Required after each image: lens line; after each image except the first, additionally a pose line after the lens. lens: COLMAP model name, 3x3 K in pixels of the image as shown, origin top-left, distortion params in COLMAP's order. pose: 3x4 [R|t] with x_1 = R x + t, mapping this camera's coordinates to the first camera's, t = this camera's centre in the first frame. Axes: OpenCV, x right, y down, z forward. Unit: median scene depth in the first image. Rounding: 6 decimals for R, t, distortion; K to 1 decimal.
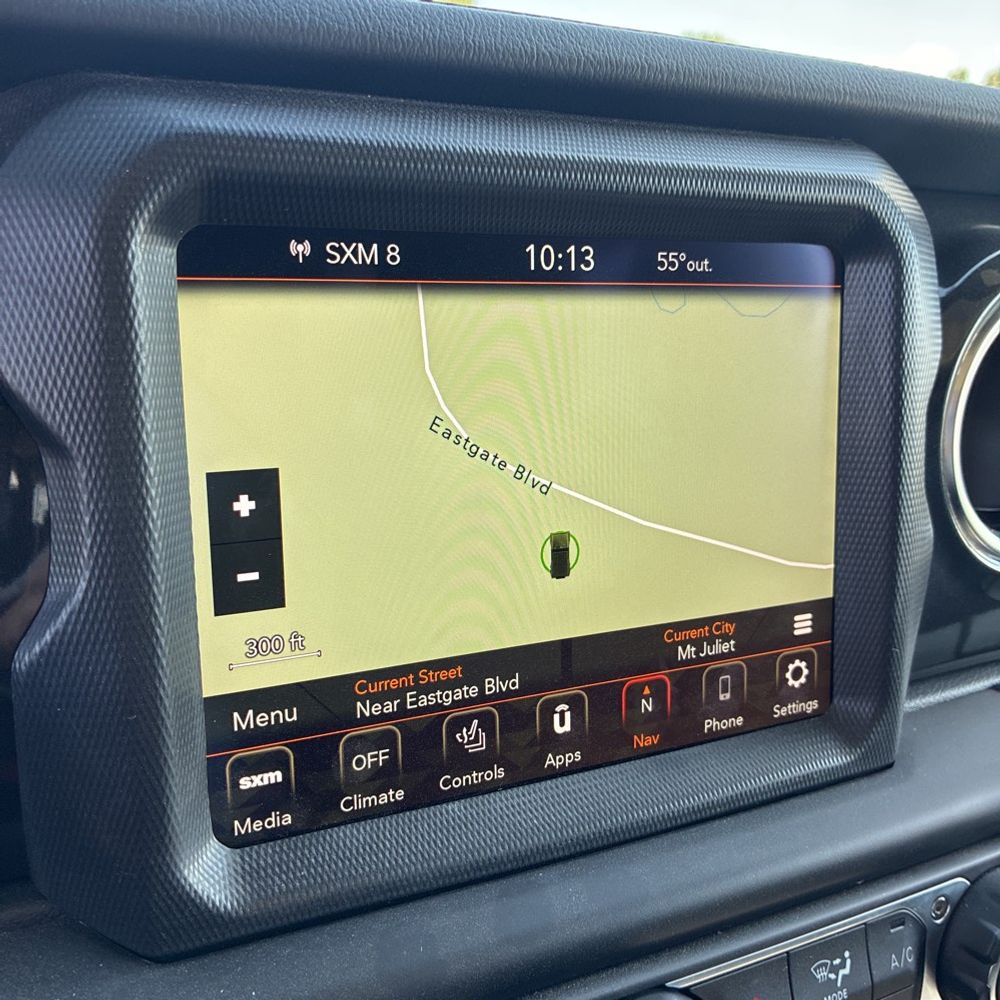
lens RADIAL K [[1007.4, 0, 473.2], [0, 1007.4, 502.9], [0, 0, 1]] dist [0.000328, -0.008819]
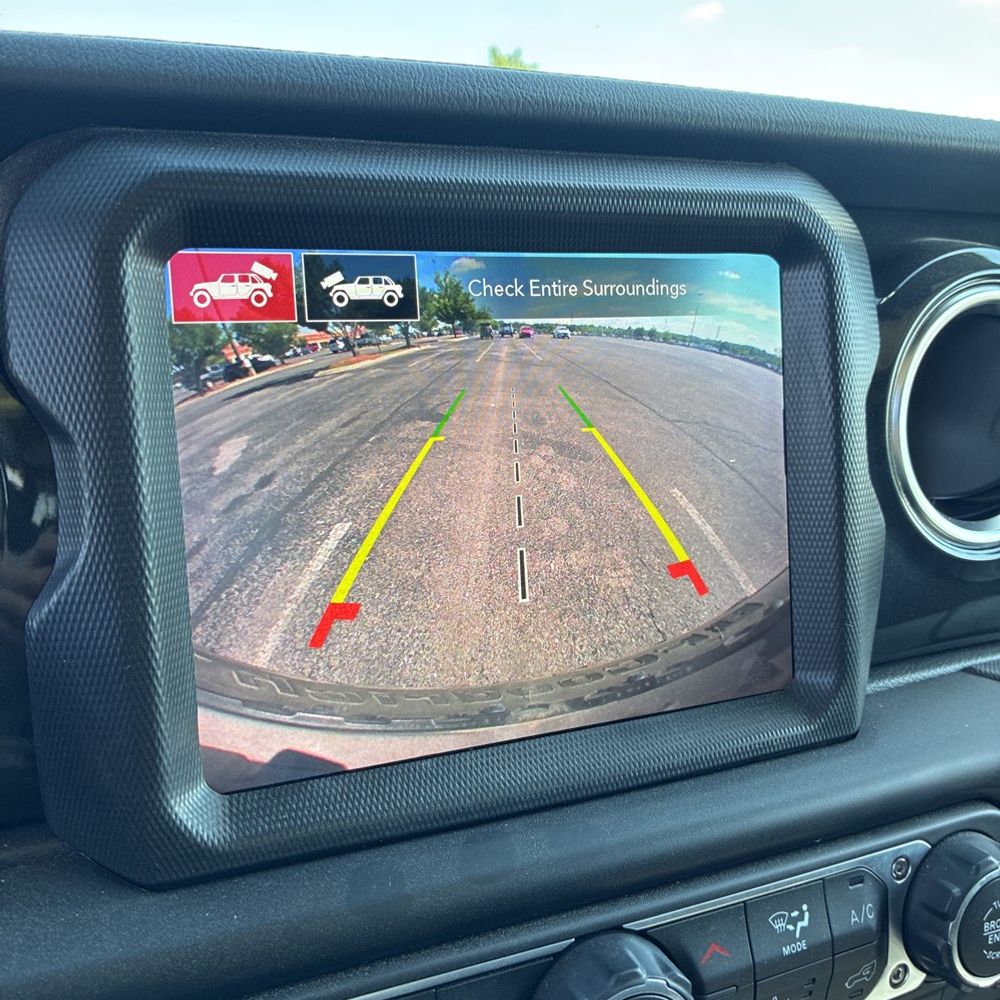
lens RADIAL K [[1015.5, 0, 500.0], [0, 1015.5, 500.0], [0, 0, 1]] dist [-0.001823, -0.001400]
pose [[0.998315, -0.028412, -0.050594, 0.132236], [0.024923, 0.997354, -0.068298, 0.096074], [0.052401, 0.066922, 0.996381, -0.130861]]
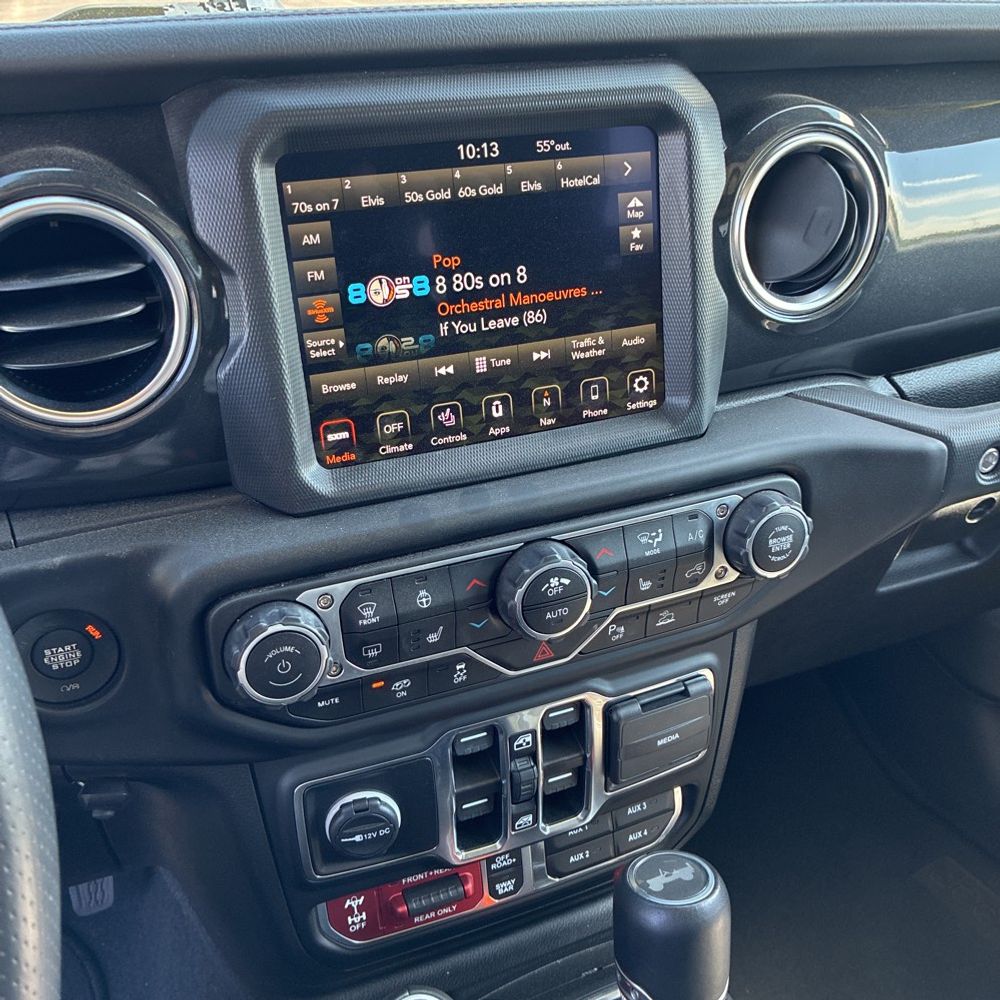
lens RADIAL K [[1034.3, 0, 489.1], [0, 1034.3, 497.9], [0, 0, 1]] dist [0.170547, -0.478126]
pose [[0.995650, -0.039113, -0.084571, 0.253953], [0.052207, 0.985954, 0.158647, 0.080109], [0.077178, -0.162372, 0.983707, -1.014133]]
